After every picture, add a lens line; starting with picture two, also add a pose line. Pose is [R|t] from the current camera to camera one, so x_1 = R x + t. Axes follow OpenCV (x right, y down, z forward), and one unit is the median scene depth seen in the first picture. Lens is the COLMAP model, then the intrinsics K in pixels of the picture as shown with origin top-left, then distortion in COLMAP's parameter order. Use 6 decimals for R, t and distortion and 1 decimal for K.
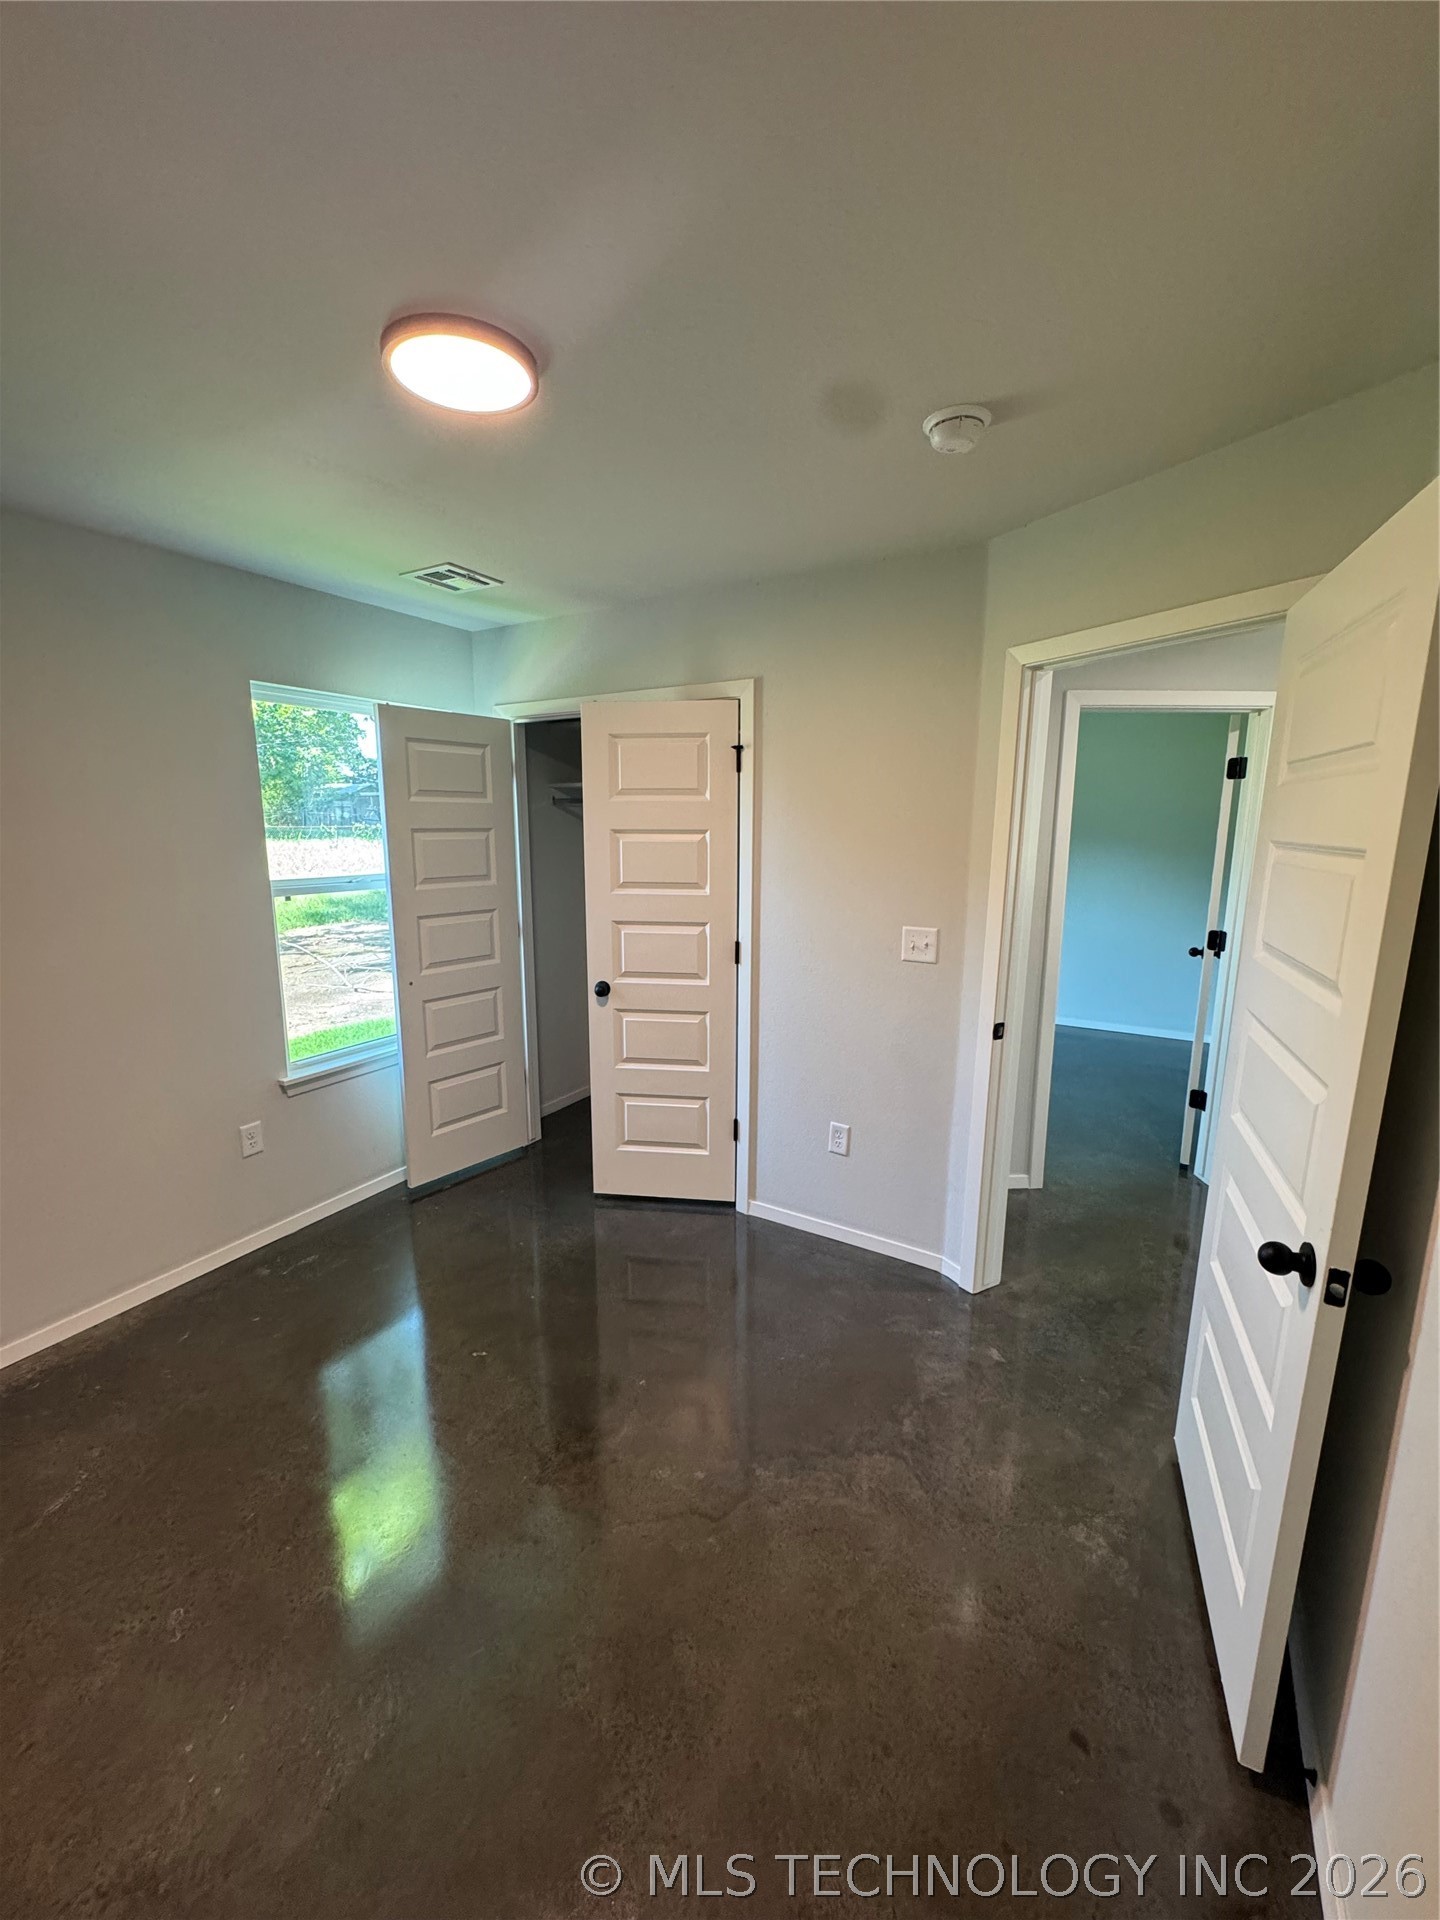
lens RADIAL K [[765.9, 0, 720.0], [0, 765.9, 960.0], [0, 0, 1]] dist [0.000011, -0.000188]
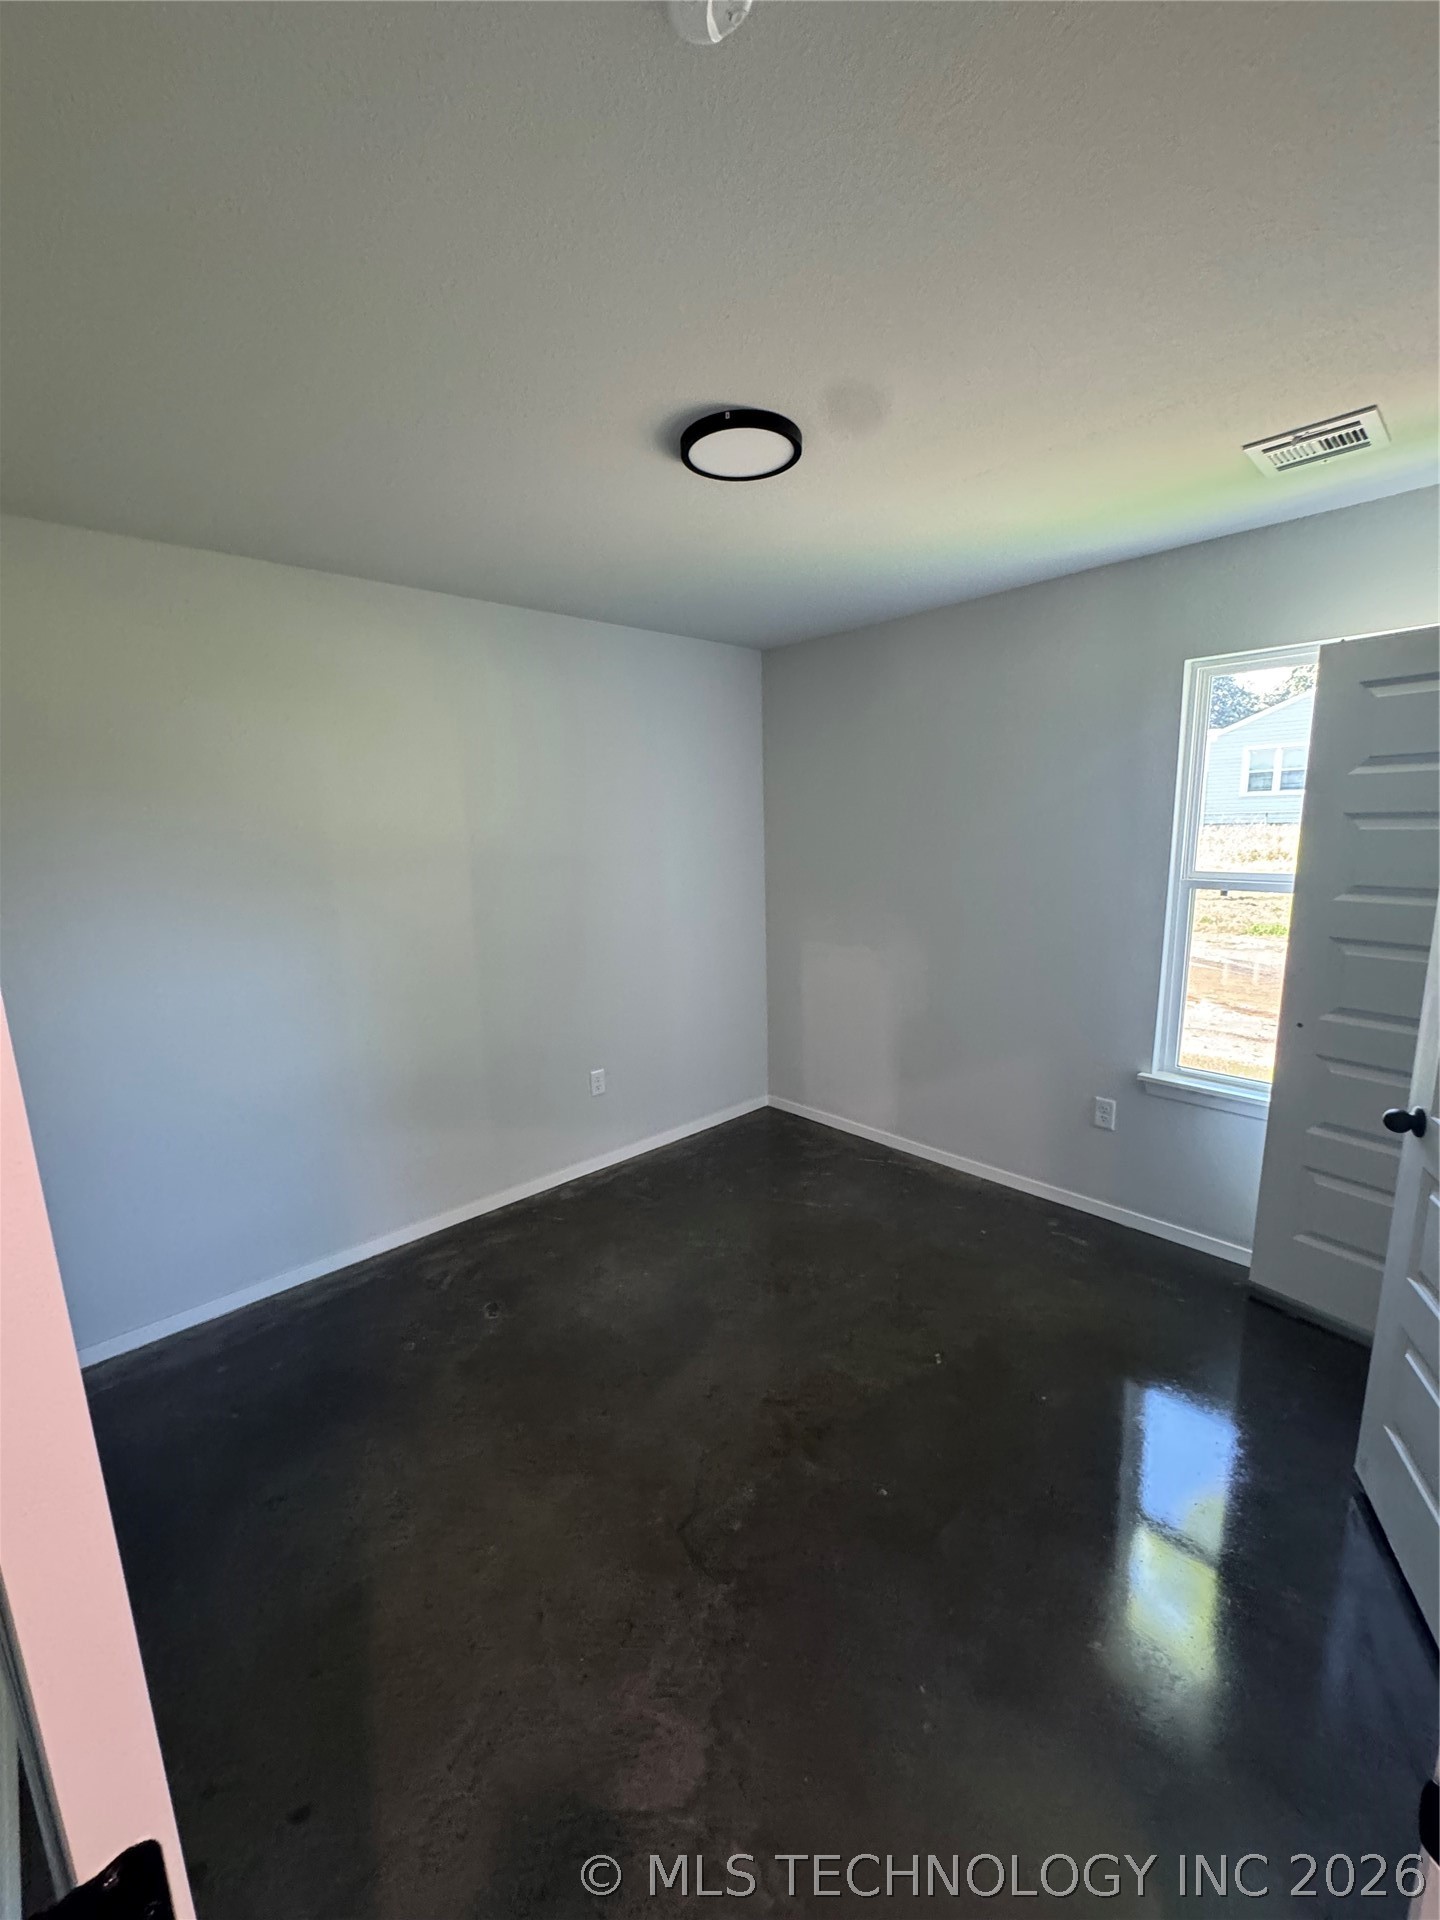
lens RADIAL K [[765.9, 0, 720.0], [0, 765.9, 960.0], [0, 0, 1]] dist [0.000011, -0.000188]
pose [[-0.277192, 0.176745, -0.944418, 0.472134], [-0.151510, 0.962597, 0.224616, -0.120070], [0.948794, 0.205350, -0.240046, 0.688655]]
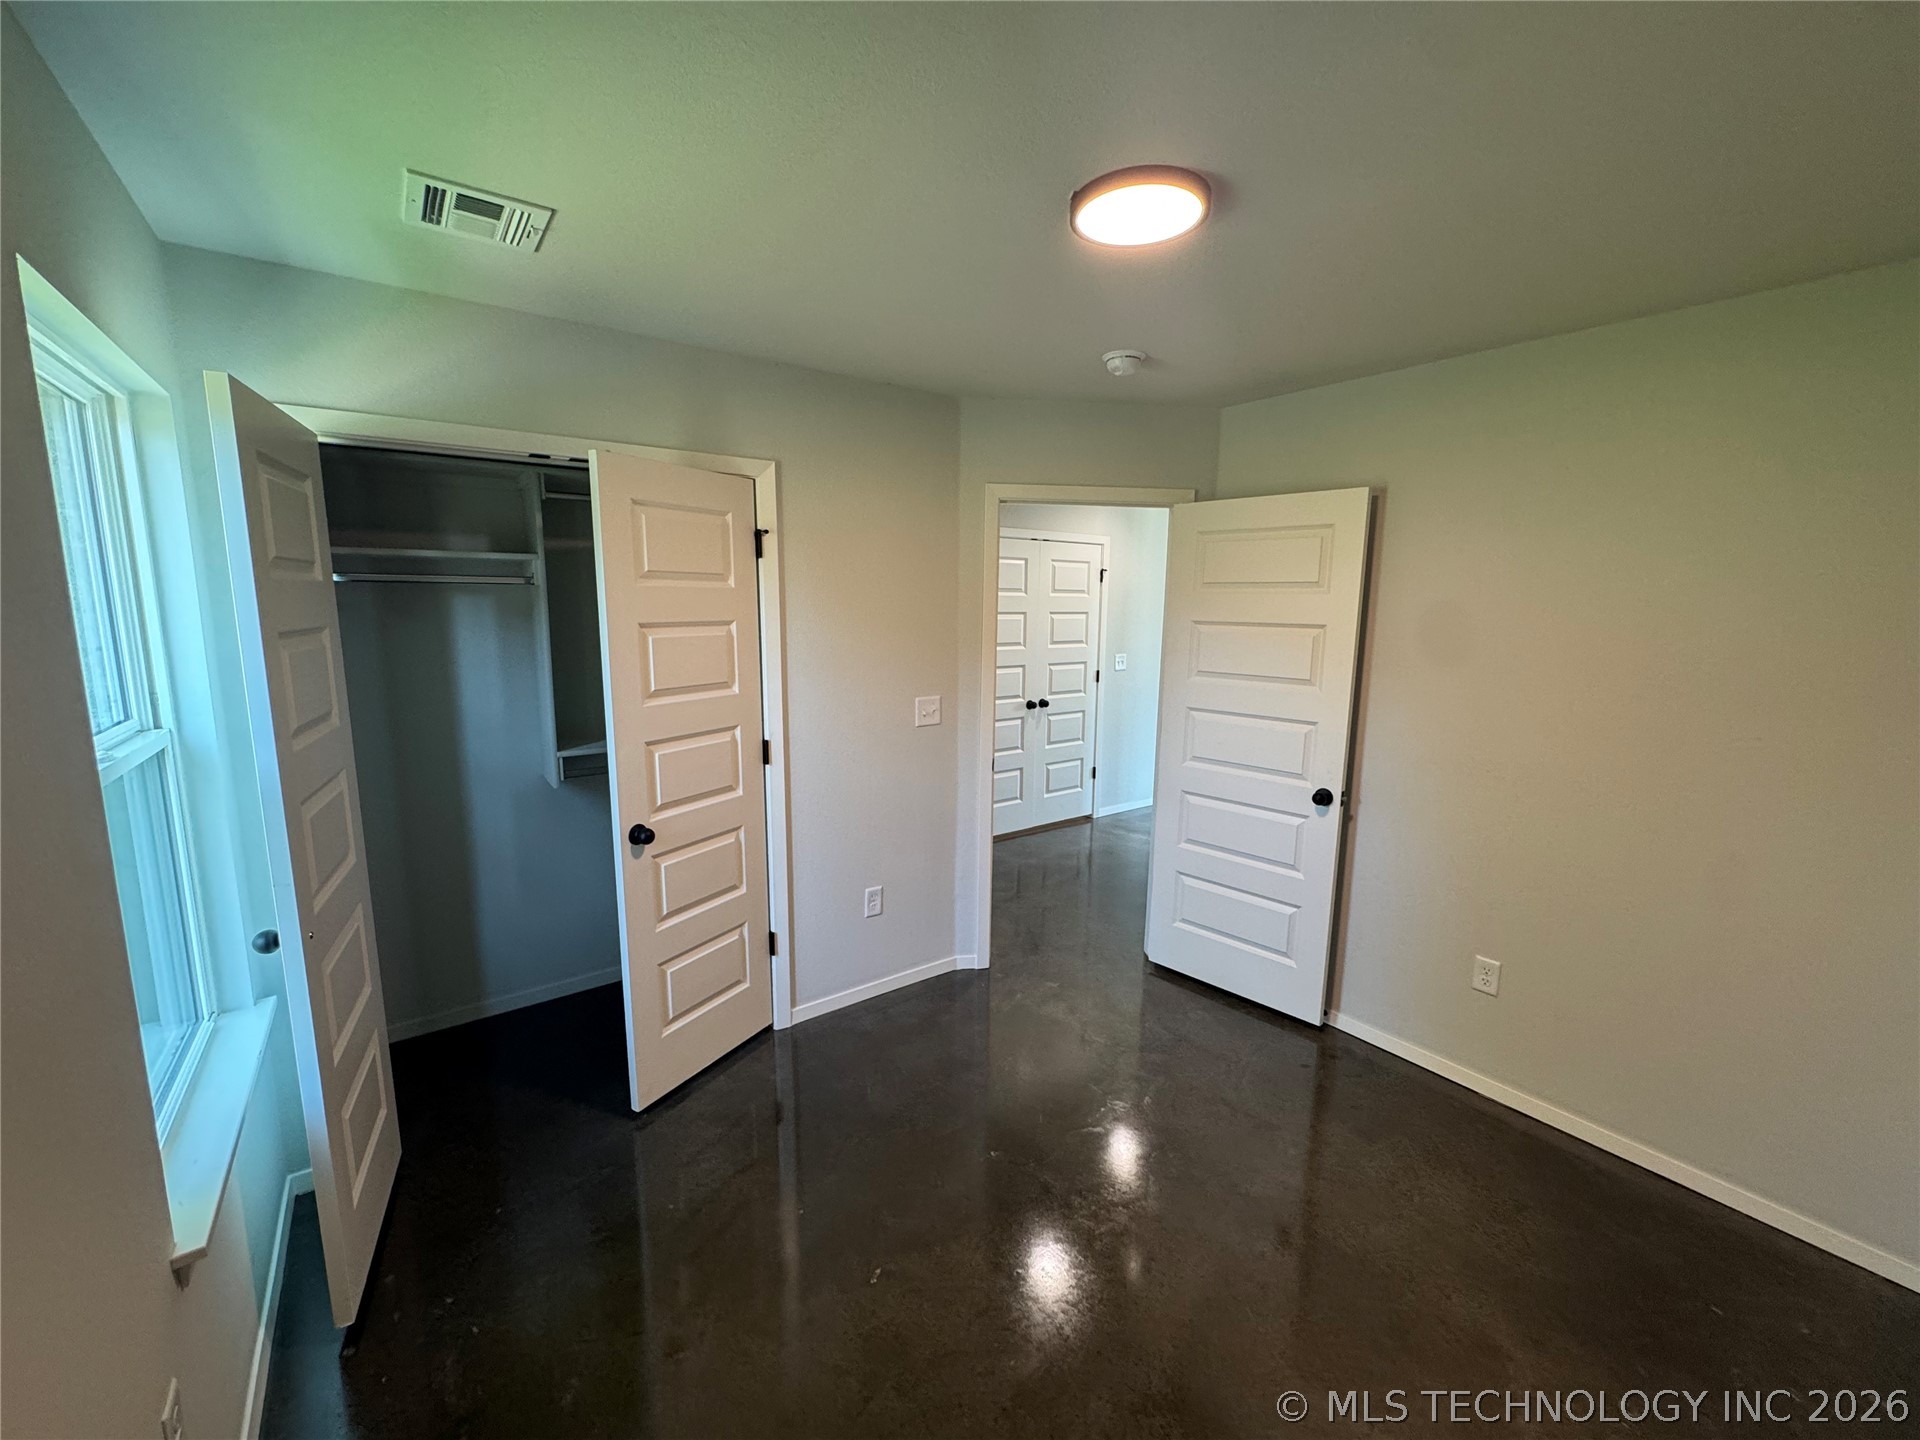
lens RADIAL K [[768.4, 0, 960.0], [0, 768.4, 720.0], [0, 0, 1]] dist [0.000291, 0.000117]
pose [[0.382903, -0.144019, 0.912493, -0.738693], [0.158033, 0.983424, 0.088900, -0.094580], [-0.910171, 0.110164, 0.399316, 0.419376]]
